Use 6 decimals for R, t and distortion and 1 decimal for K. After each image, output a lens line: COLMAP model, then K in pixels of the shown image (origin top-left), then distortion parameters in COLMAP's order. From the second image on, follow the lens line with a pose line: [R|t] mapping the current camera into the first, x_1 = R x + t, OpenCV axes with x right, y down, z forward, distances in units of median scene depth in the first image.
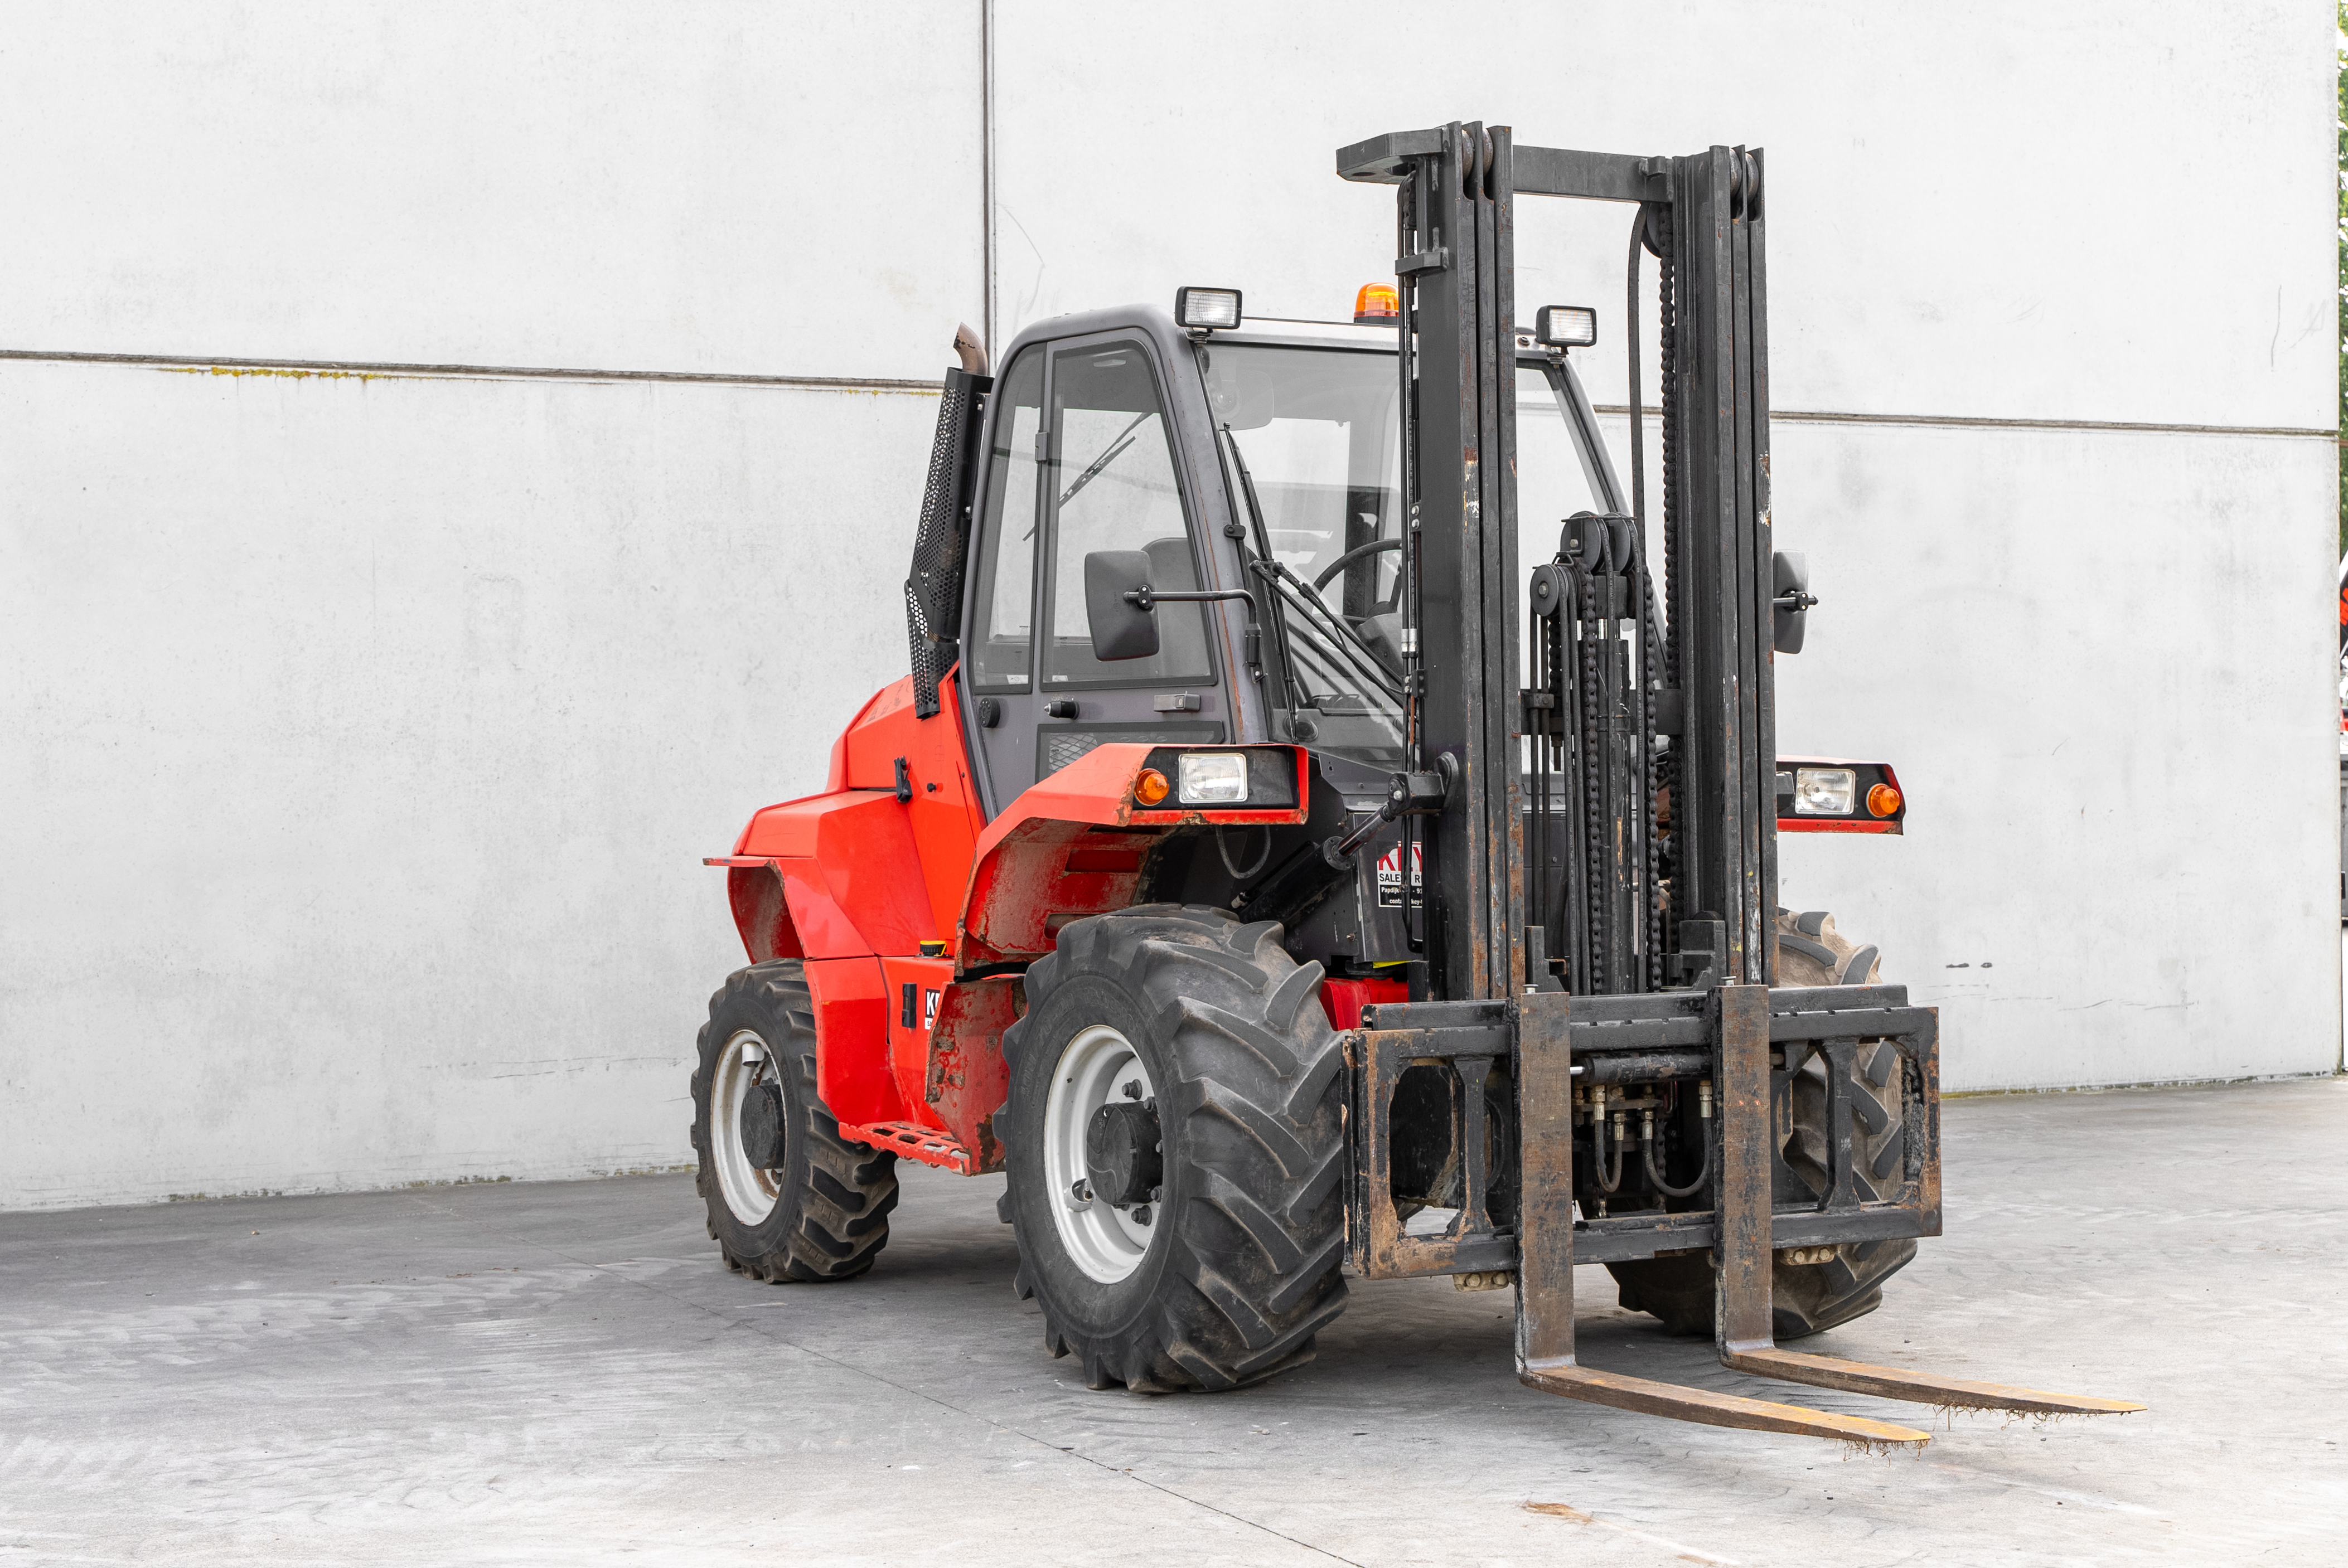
lens RADIAL K [[4016.2, 0, 1161.2], [0, 4016.2, 802.8], [0, 0, 1]] dist [-0.011459, 0.000000]
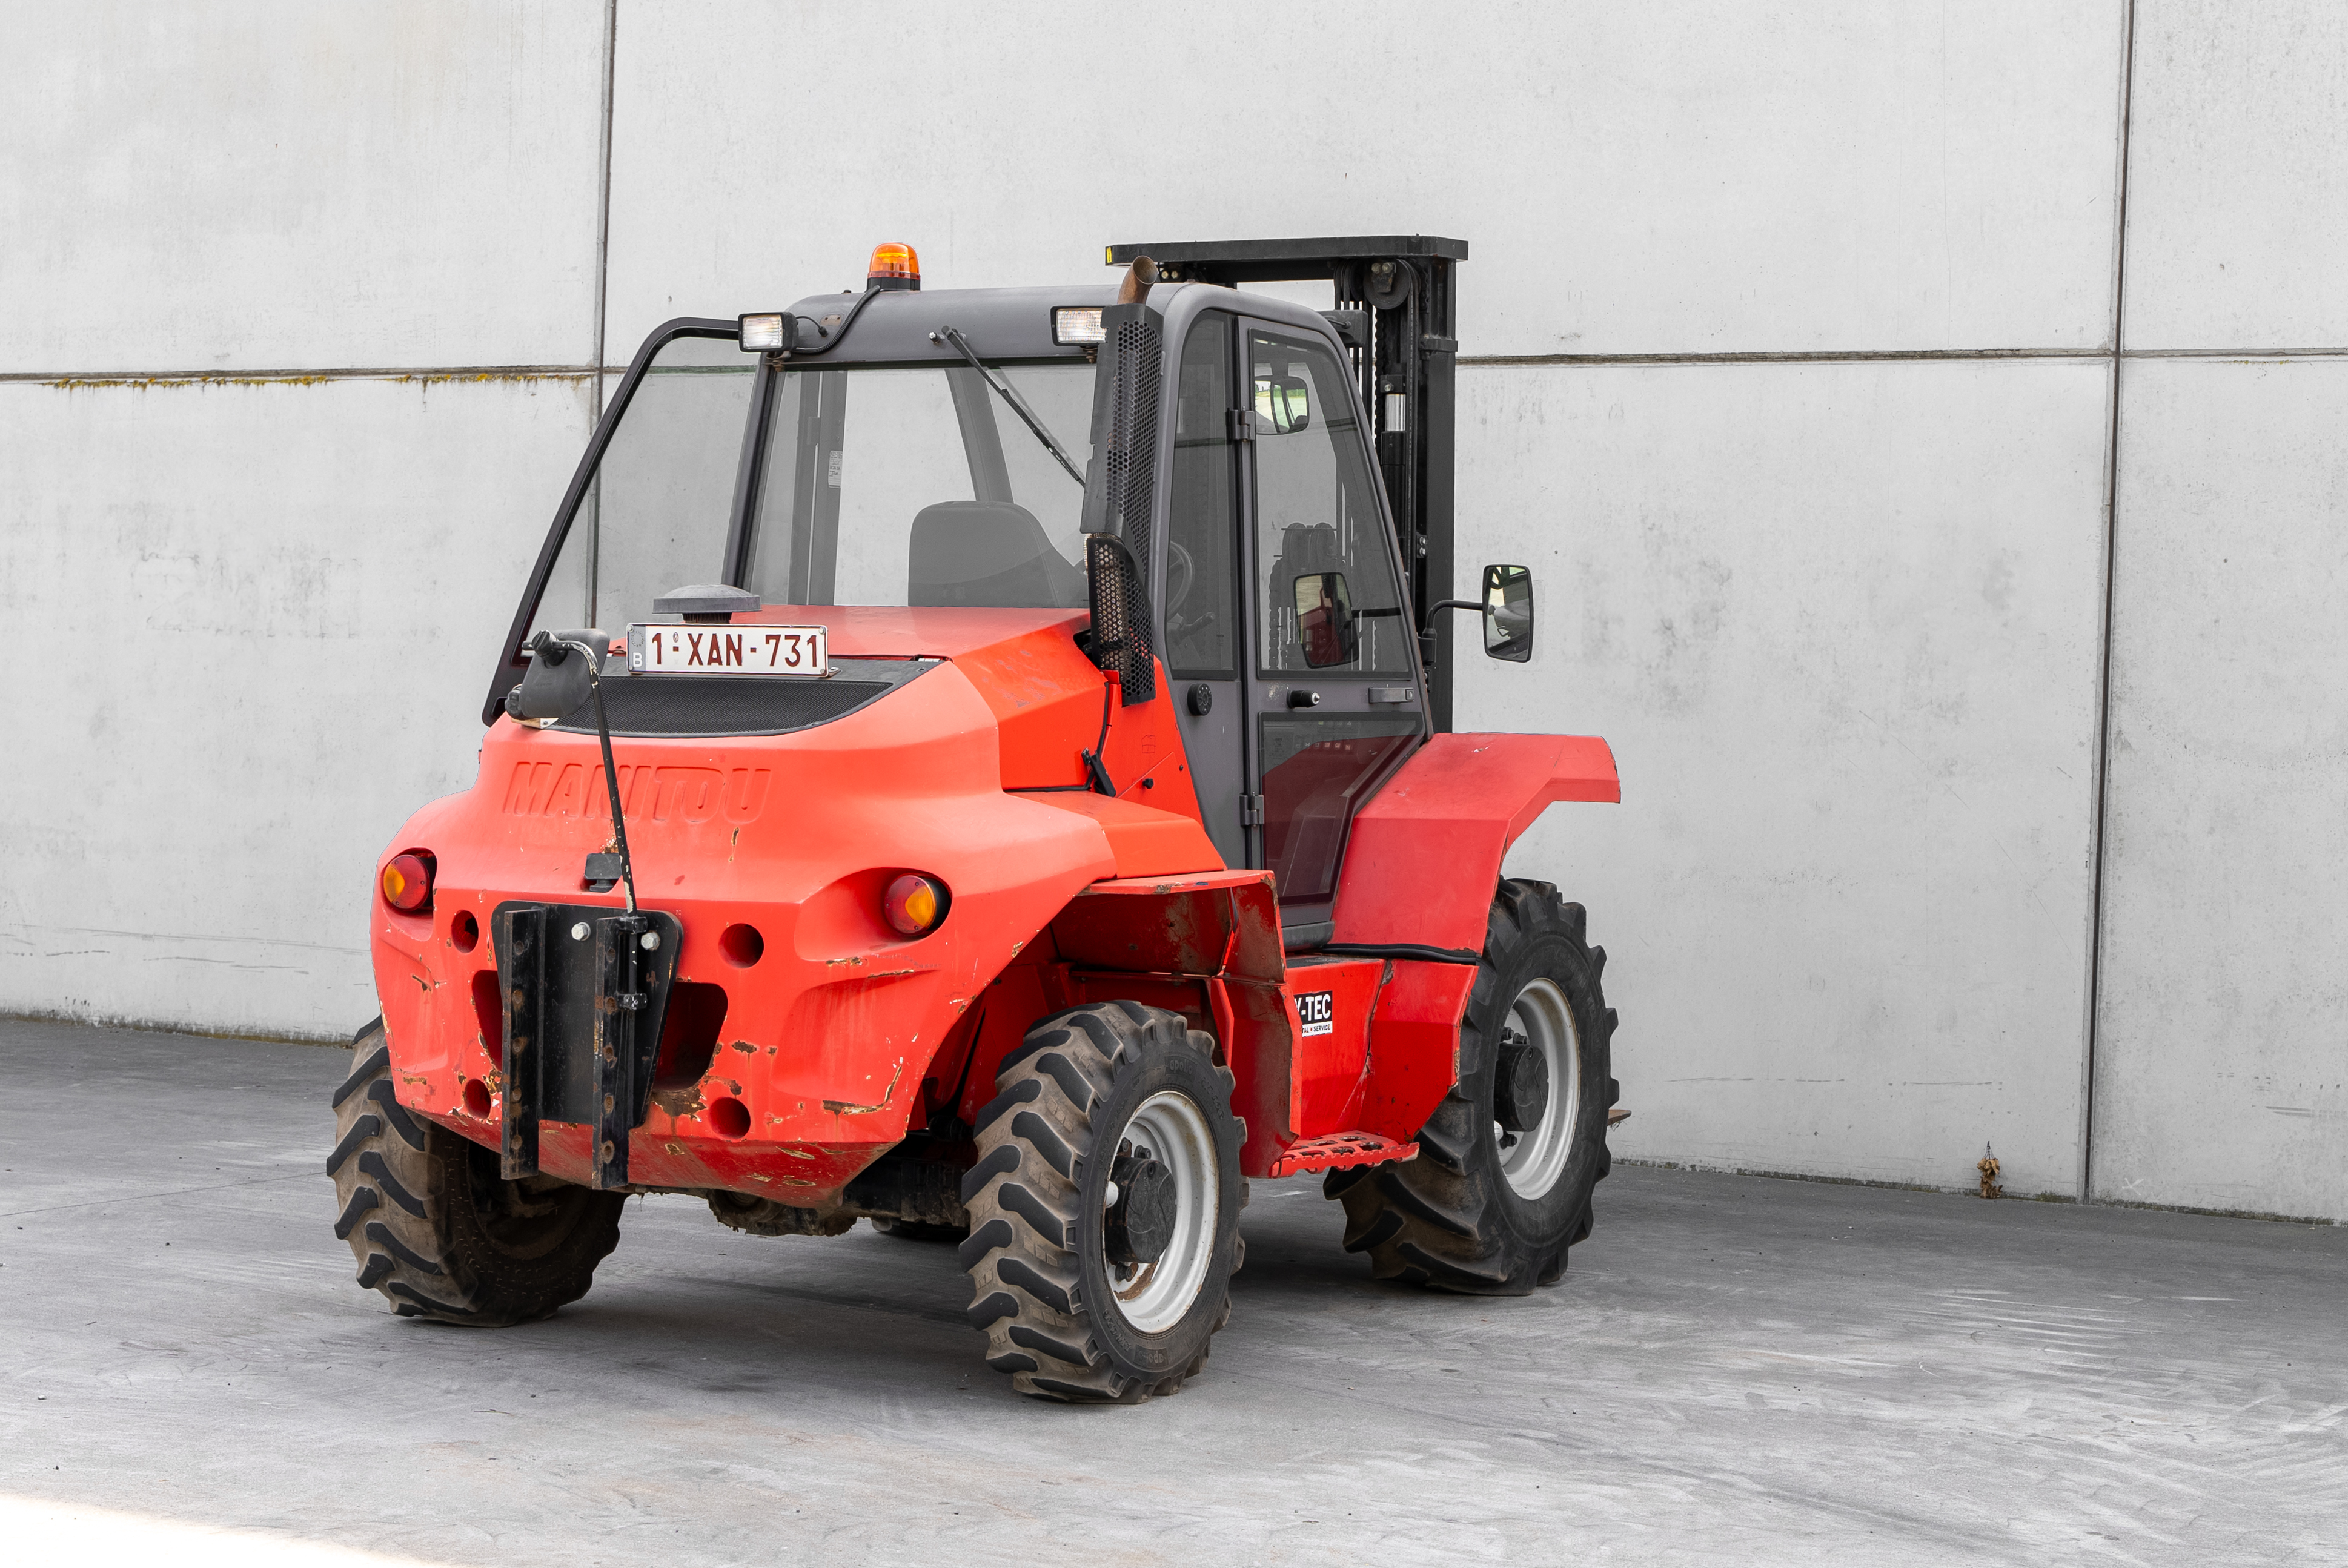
lens RADIAL K [[4168.9, 0, 1182.6], [0, 4168.9, 803.1], [0, 0, 1]] dist [-0.011262, 0.000000]
pose [[0.580588, 0.044932, -0.812957, 0.335434], [-0.051660, 0.998497, 0.018293, -0.004625], [0.812557, 0.031377, 0.582037, 0.157940]]
